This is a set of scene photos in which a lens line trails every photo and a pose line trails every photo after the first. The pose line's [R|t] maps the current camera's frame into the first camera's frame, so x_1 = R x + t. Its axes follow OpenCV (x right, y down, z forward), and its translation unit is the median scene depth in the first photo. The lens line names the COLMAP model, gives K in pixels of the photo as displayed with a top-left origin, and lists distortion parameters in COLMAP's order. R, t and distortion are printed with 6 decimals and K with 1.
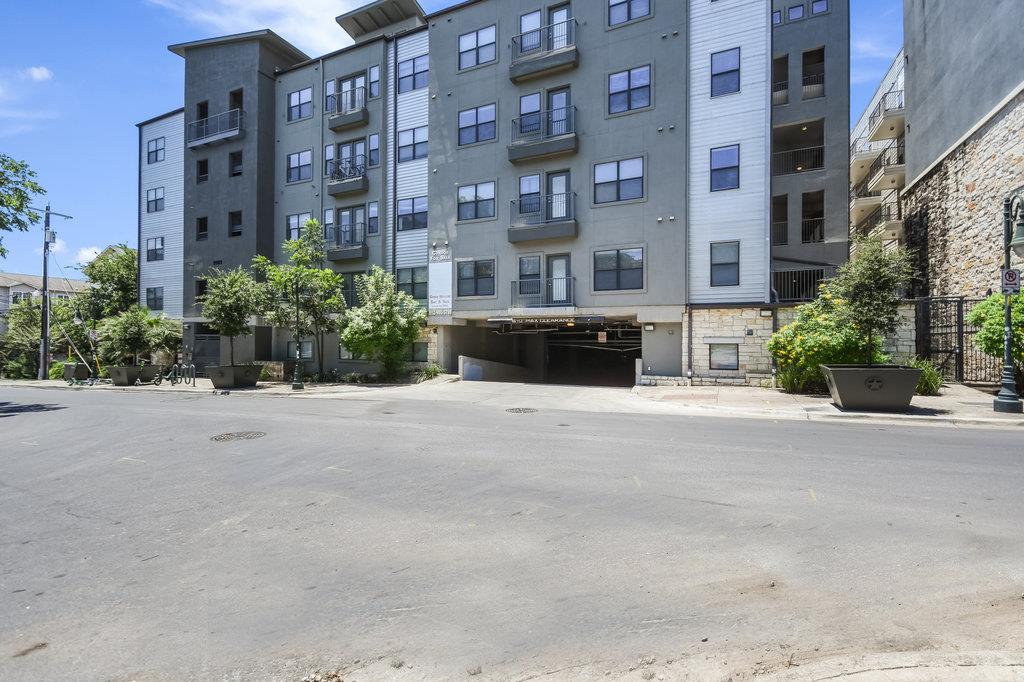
lens RADIAL K [[484.0, 0, 507.4], [0, 484.0, 325.3], [0, 0, 1]] dist [-0.009610, -0.001150]
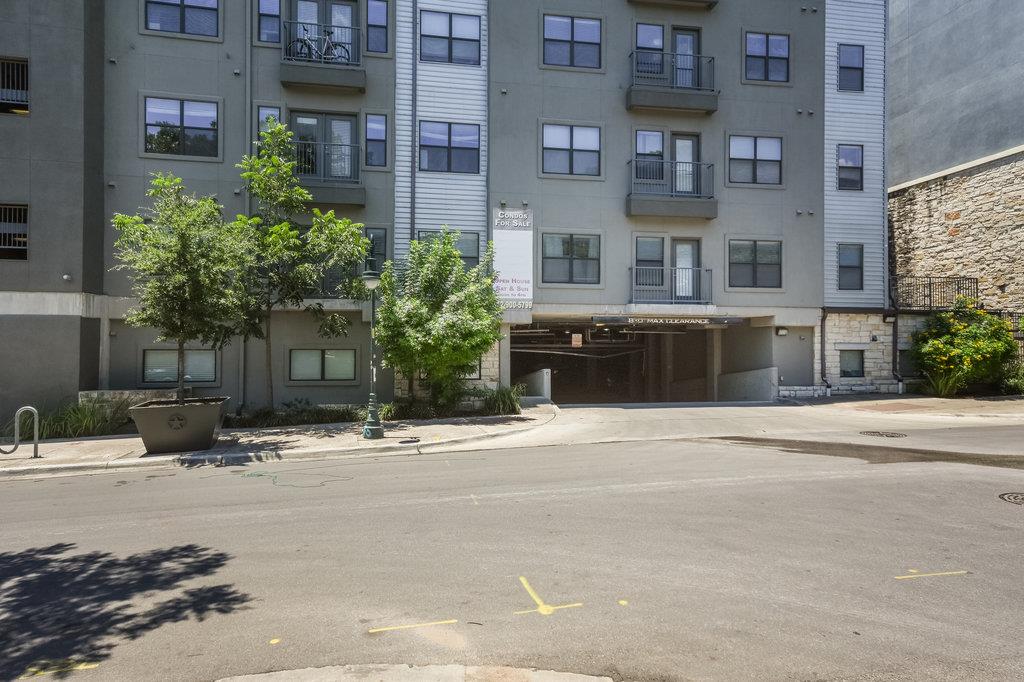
lens RADIAL K [[630.2, 0, 482.1], [0, 630.2, 308.4], [0, 0, 1]] dist [0.024116, 0.011631]
pose [[0.799631, 0.029609, 0.599761, -0.833303], [-0.019019, 0.999531, -0.023988, 0.000087], [-0.600191, 0.007775, 0.799819, 0.398645]]
